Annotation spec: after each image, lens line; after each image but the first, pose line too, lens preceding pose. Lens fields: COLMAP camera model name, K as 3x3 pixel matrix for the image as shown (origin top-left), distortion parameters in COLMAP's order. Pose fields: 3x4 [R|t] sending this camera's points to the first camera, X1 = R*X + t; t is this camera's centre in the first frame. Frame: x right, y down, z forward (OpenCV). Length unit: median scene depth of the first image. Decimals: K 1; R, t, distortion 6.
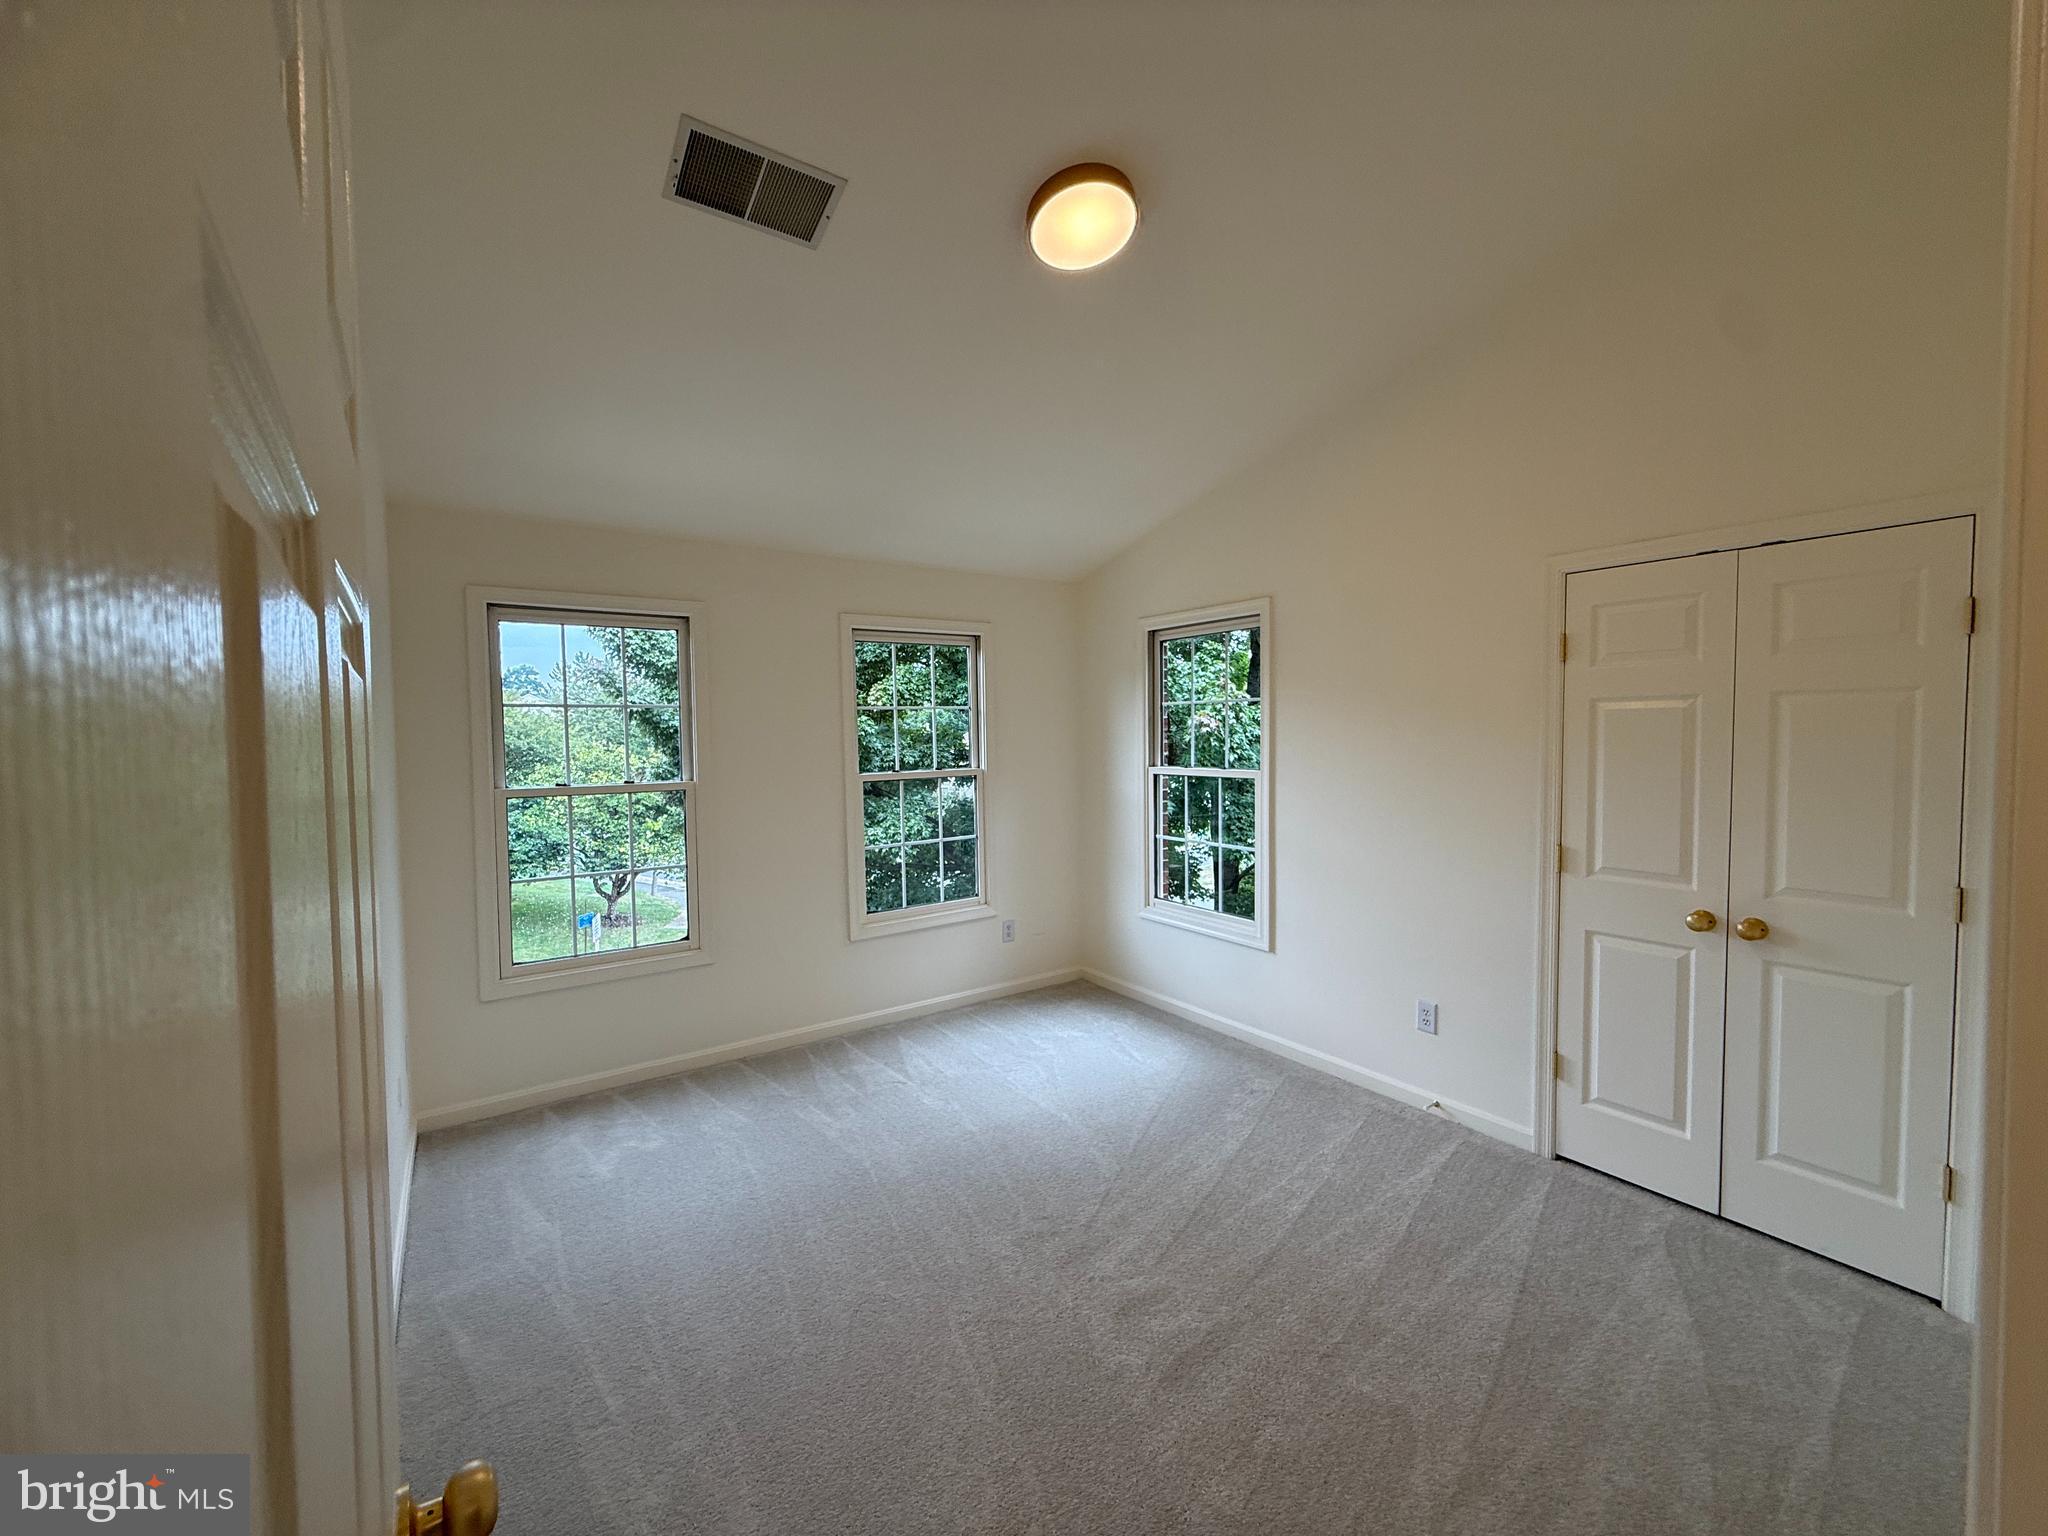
lens RADIAL K [[819.3, 0, 1026.1], [0, 819.3, 773.2], [0, 0, 1]] dist [0.004020, -0.000708]
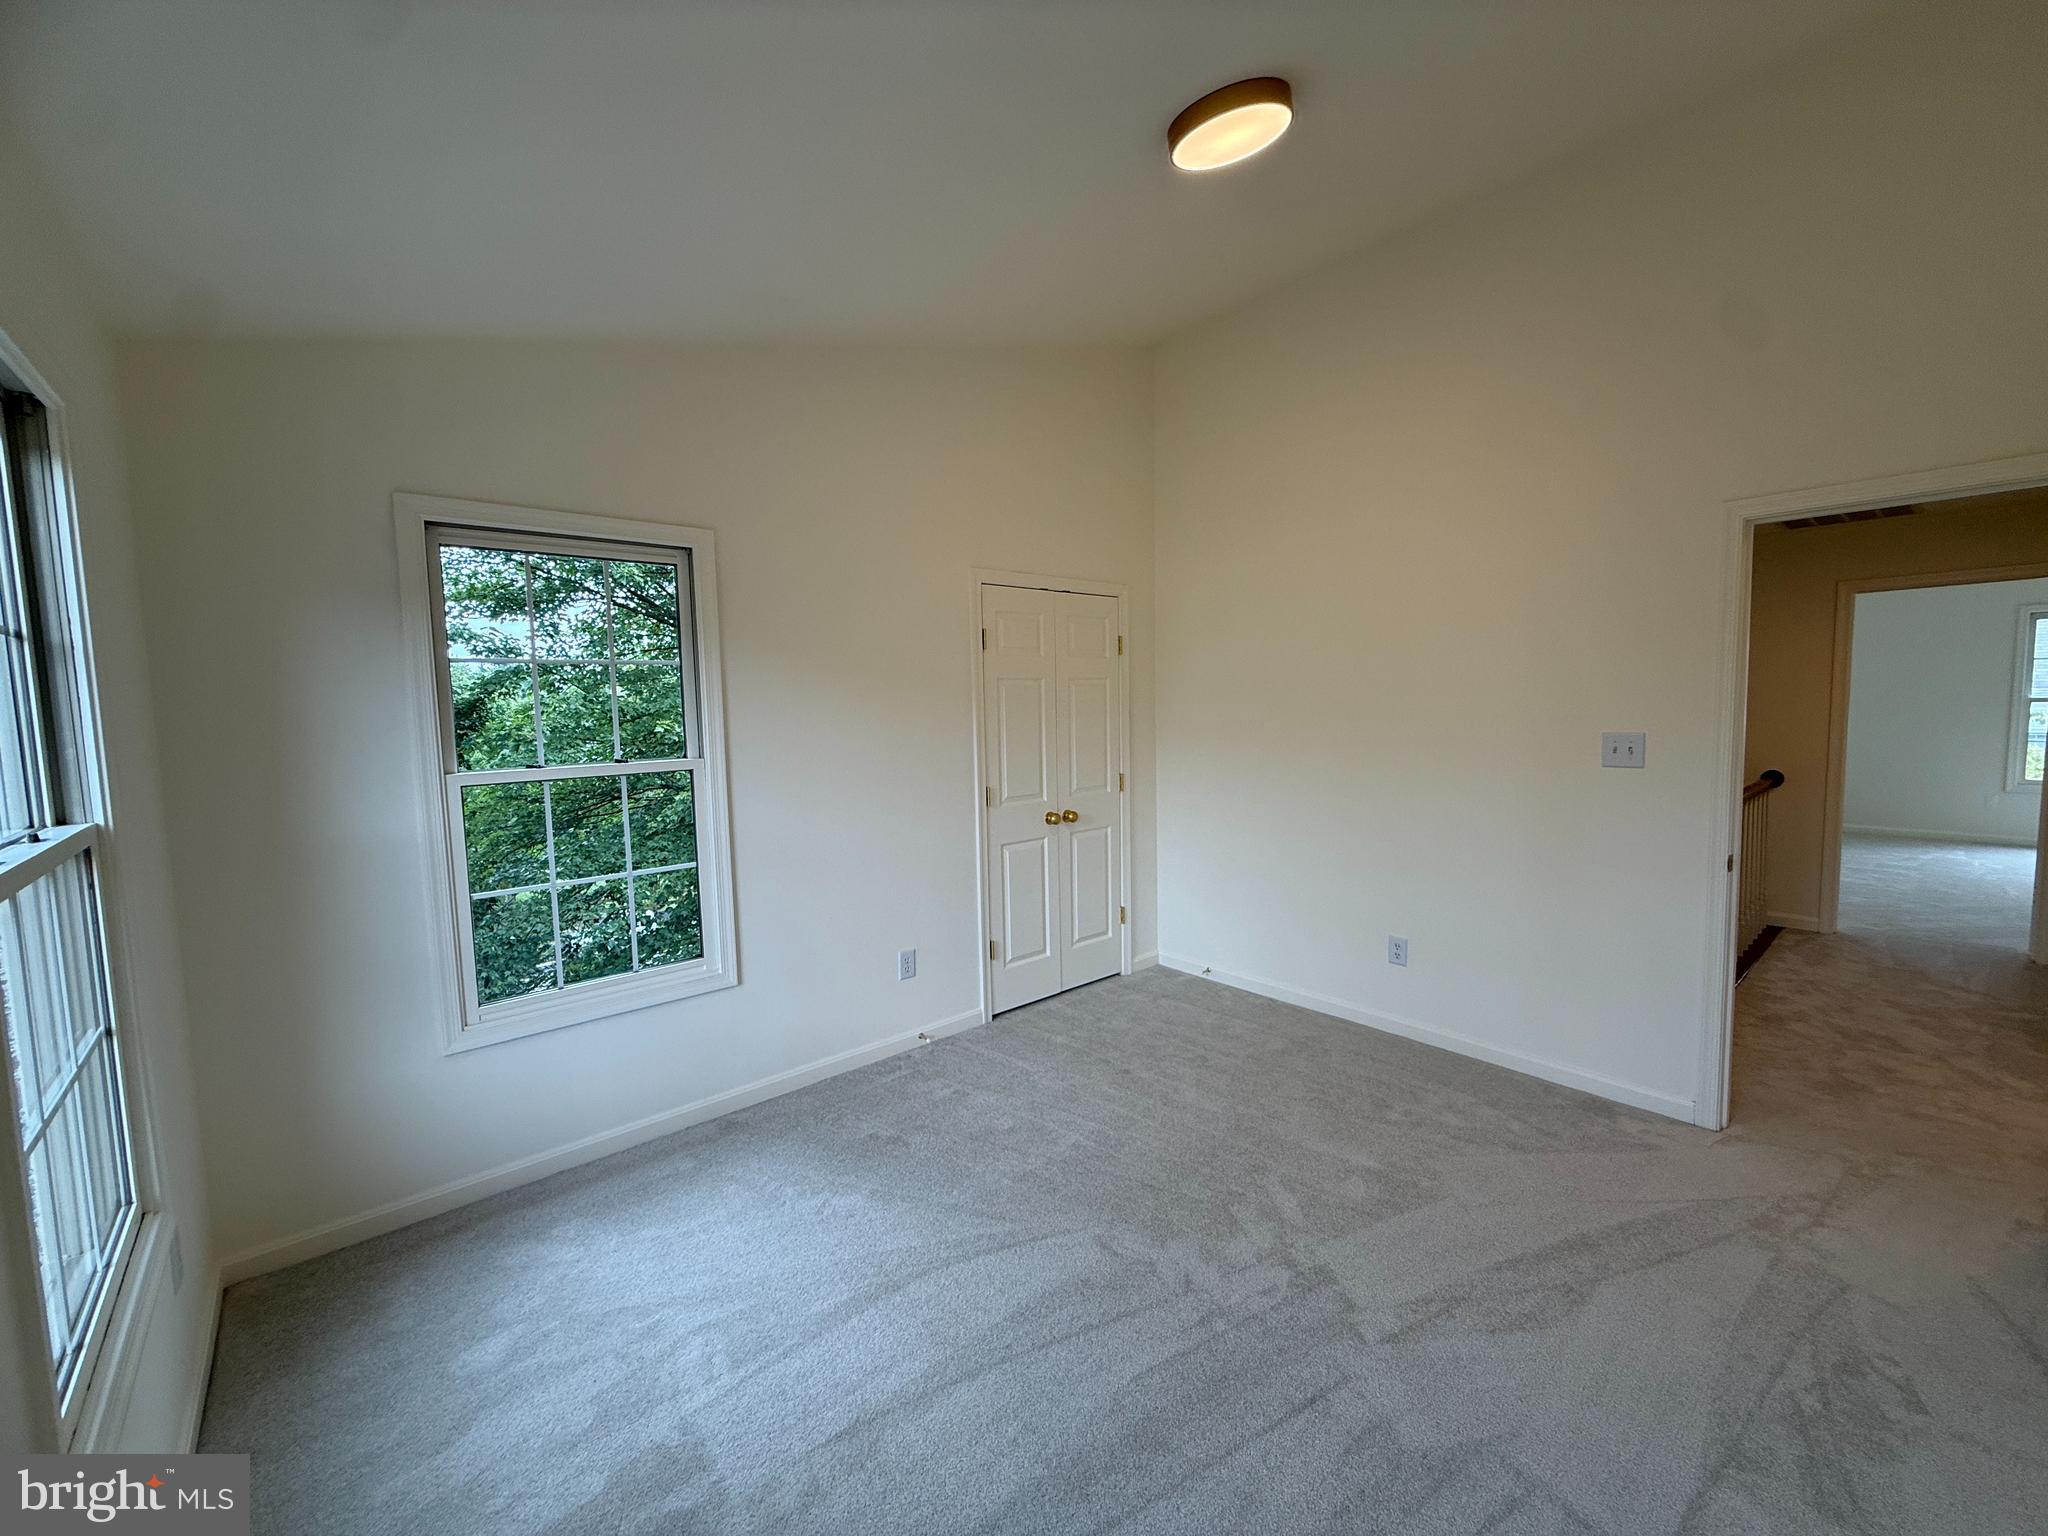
lens RADIAL K [[819.3, 0, 1015.0], [0, 819.3, 774.6], [0, 0, 1]] dist [0.004020, -0.000708]
pose [[-0.094224, -0.077854, 0.992502, -0.669395], [0.074226, 0.993613, 0.084988, -0.041790], [-0.992780, 0.081677, -0.087843, 1.058304]]
